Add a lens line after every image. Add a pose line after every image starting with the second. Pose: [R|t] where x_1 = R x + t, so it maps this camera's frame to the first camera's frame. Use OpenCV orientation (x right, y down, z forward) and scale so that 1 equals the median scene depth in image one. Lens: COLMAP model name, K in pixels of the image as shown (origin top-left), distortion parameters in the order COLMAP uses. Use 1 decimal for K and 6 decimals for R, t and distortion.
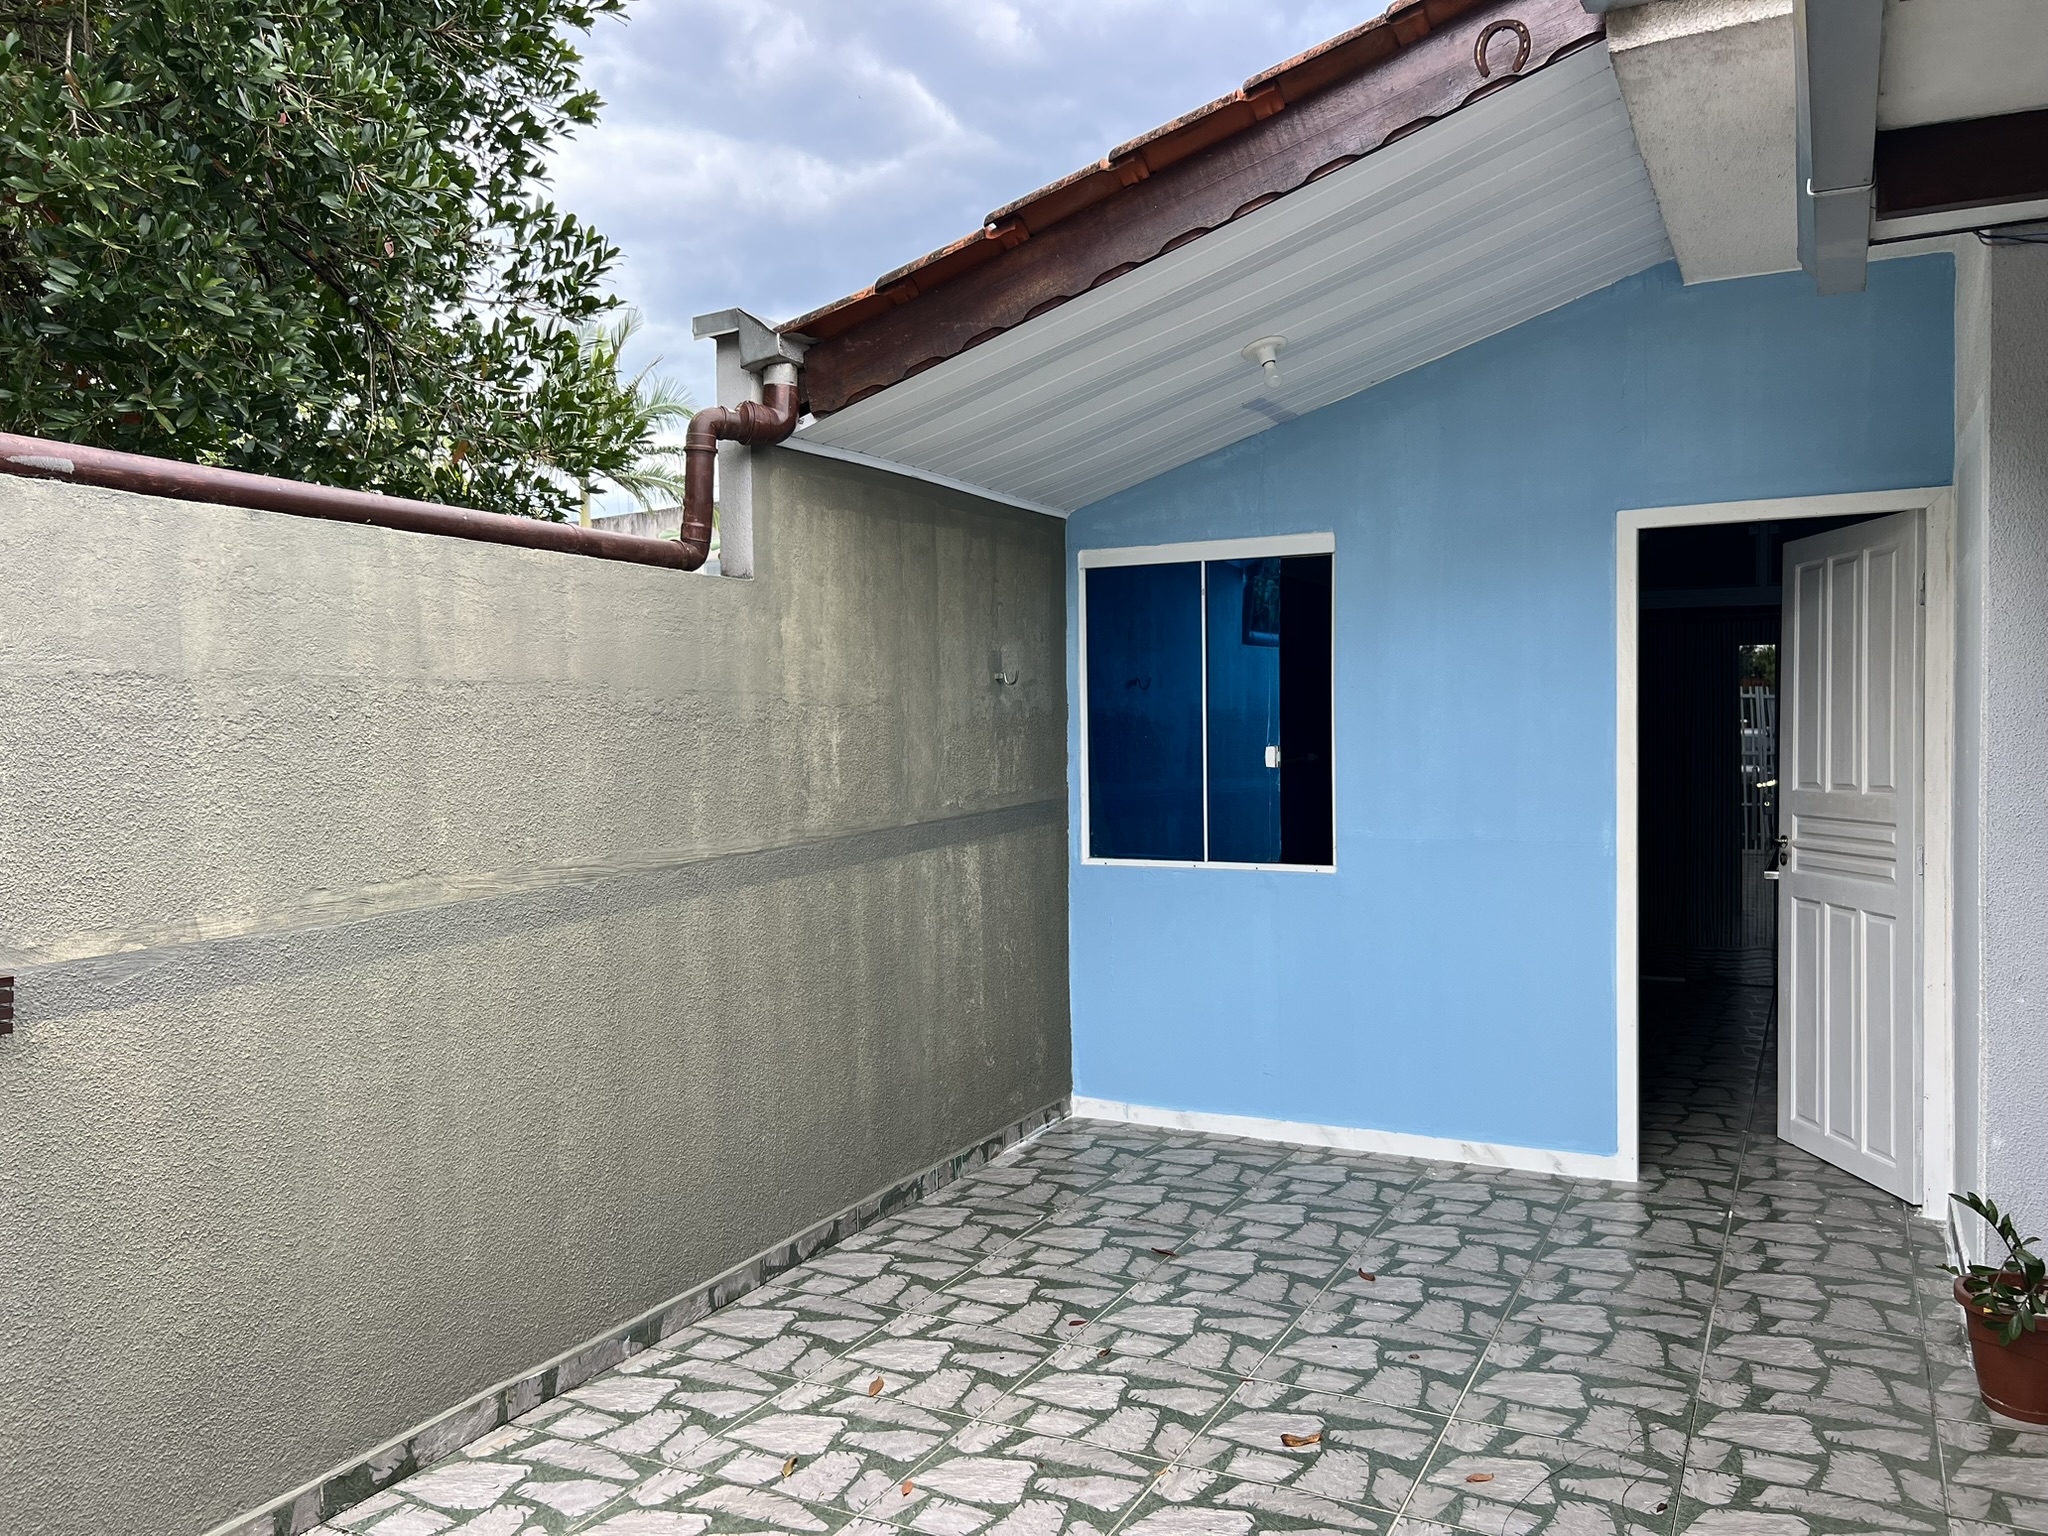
lens RADIAL K [[1546.1, 0, 1028.1], [0, 1546.1, 778.7], [0, 0, 1]] dist [0.039146, -0.041344]
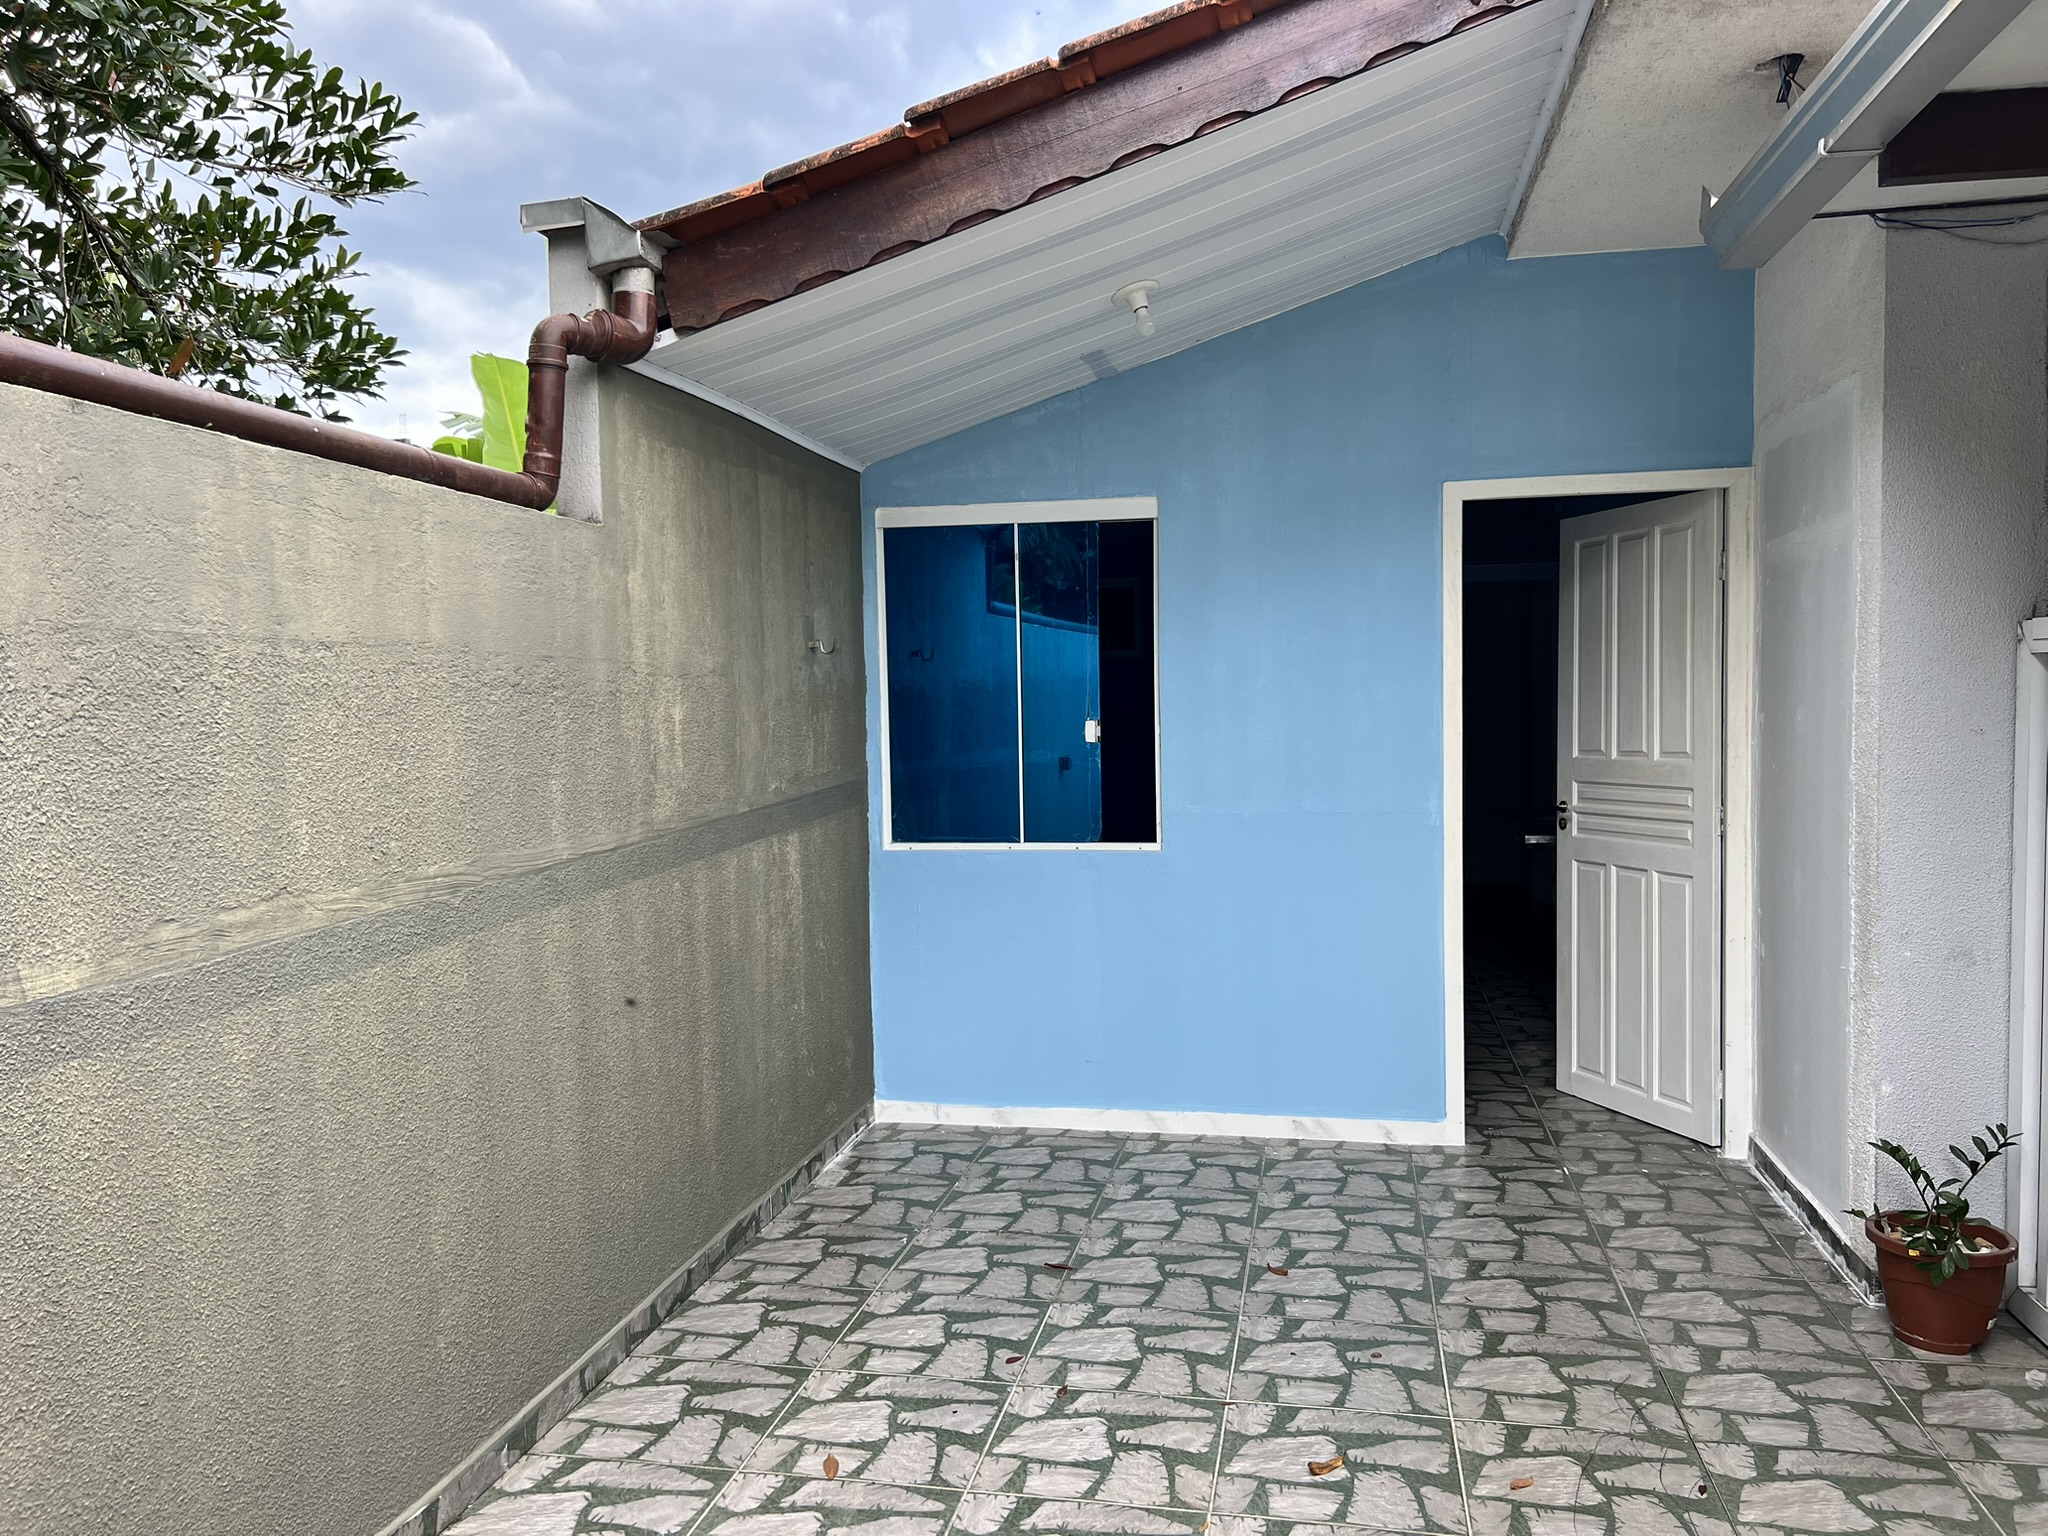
lens RADIAL K [[1546.1, 0, 1034.0], [0, 1546.1, 784.7], [0, 0, 1]] dist [0.039146, -0.041344]
pose [[0.963189, -0.019880, 0.268090, -0.180648], [0.014763, 0.999669, 0.021089, -0.002304], [-0.268420, -0.016355, 0.963163, 0.124648]]
